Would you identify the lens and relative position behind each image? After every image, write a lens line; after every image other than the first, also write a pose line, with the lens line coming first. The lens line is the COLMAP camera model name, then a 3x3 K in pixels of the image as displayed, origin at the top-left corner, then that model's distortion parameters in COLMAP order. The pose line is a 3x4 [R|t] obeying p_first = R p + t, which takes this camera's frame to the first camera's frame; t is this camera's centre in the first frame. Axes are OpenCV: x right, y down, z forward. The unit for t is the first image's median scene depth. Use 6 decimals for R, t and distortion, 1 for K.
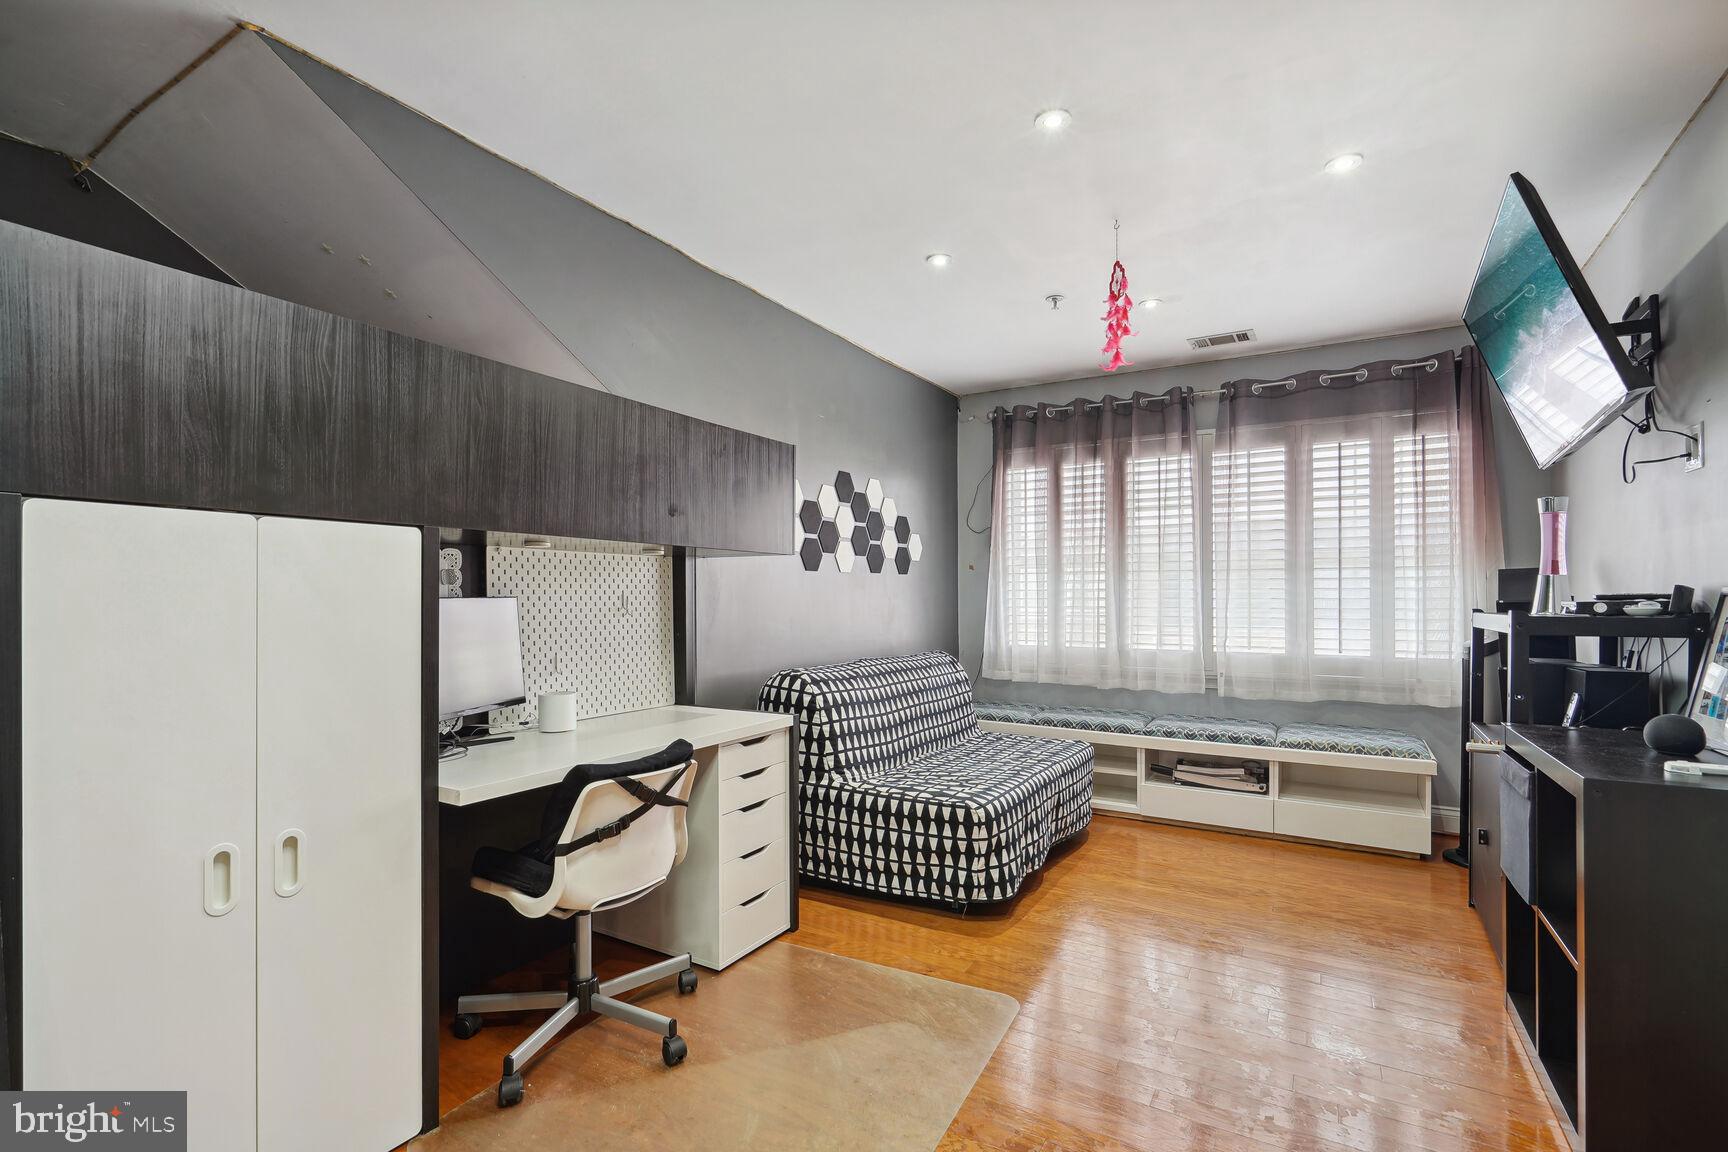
lens RADIAL K [[789.9, 0, 860.0], [0, 789.9, 595.5], [0, 0, 1]] dist [0.000934, 0.000373]
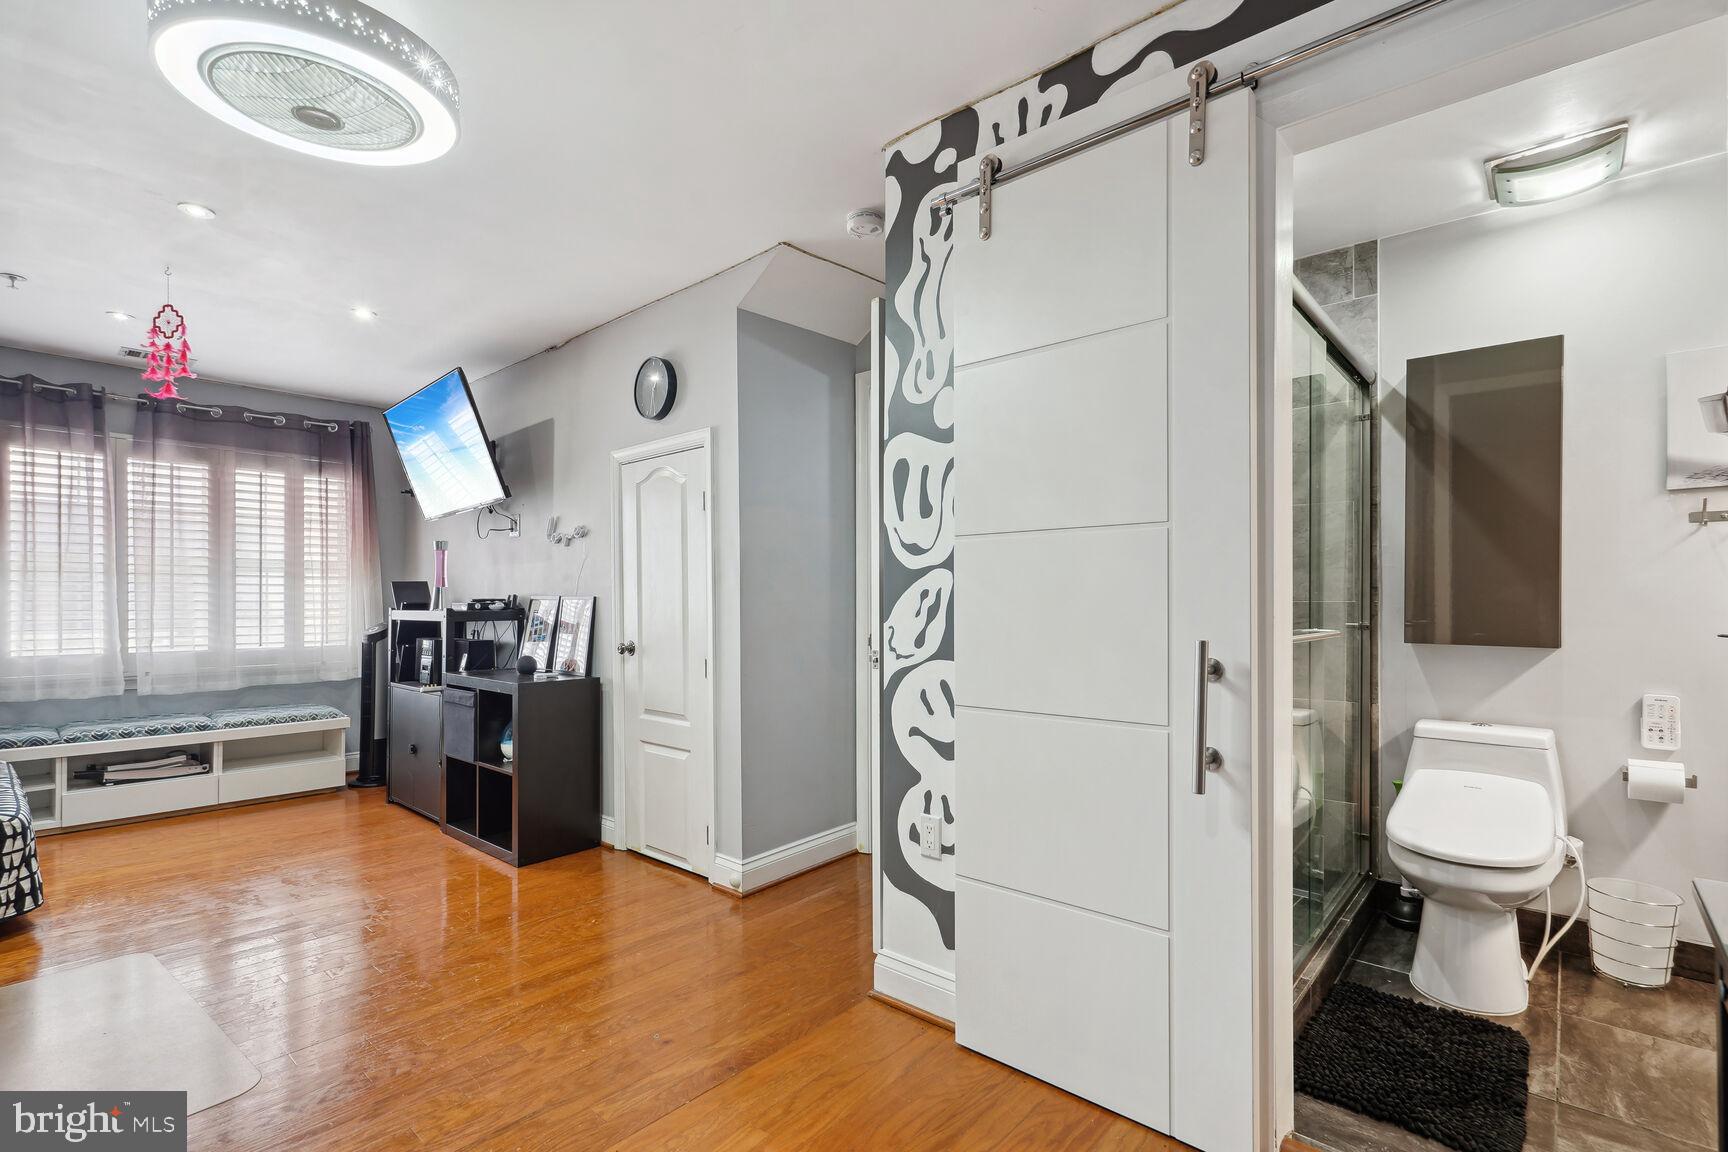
lens RADIAL K [[789.9, 0, 860.0], [0, 789.9, 595.5], [0, 0, 1]] dist [0.000934, 0.000373]
pose [[0.190932, 0.006693, 0.981580, -0.413944], [-0.003975, 0.999974, -0.006046, -0.000927], [-0.981595, -0.002747, 0.190954, -0.134211]]
